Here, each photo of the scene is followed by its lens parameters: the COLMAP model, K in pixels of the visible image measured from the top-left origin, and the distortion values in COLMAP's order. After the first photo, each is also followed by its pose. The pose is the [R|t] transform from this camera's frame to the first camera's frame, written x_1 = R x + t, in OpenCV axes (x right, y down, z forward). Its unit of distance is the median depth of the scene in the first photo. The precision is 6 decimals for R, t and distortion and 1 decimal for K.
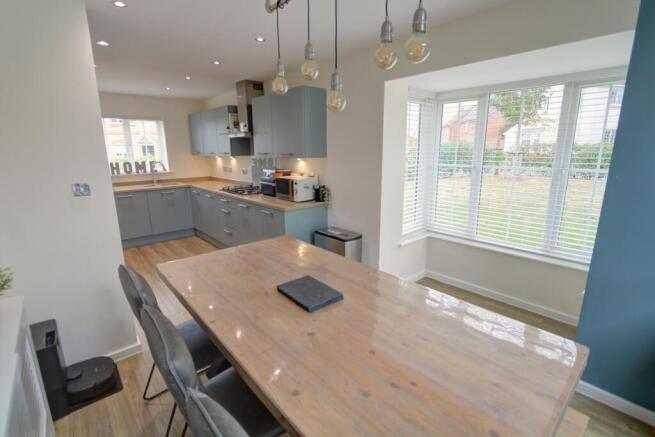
lens RADIAL K [[303.6, 0, 327.5], [0, 303.6, 218.5], [0, 0, 1]] dist [-0.016257, -0.000239]
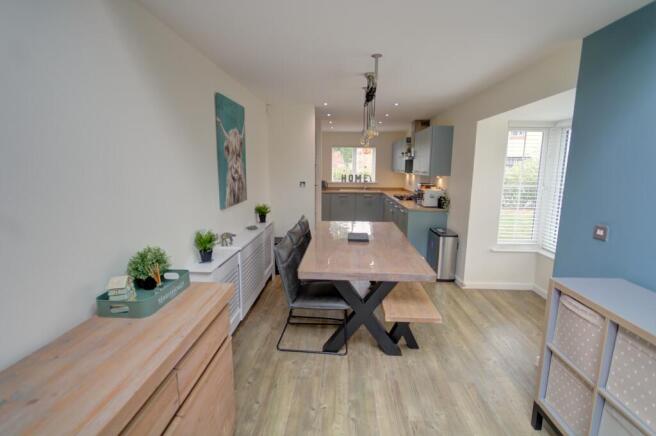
lens RADIAL K [[304.1, 0, 328.0], [0, 304.1, 218.0], [0, 0, 1]] dist [-0.016257, -0.000239]
pose [[0.719788, 0.132803, -0.681373, 0.450023], [-0.172199, 0.985011, 0.010076, 0.049884], [0.672498, 0.110080, 0.731867, -0.260911]]
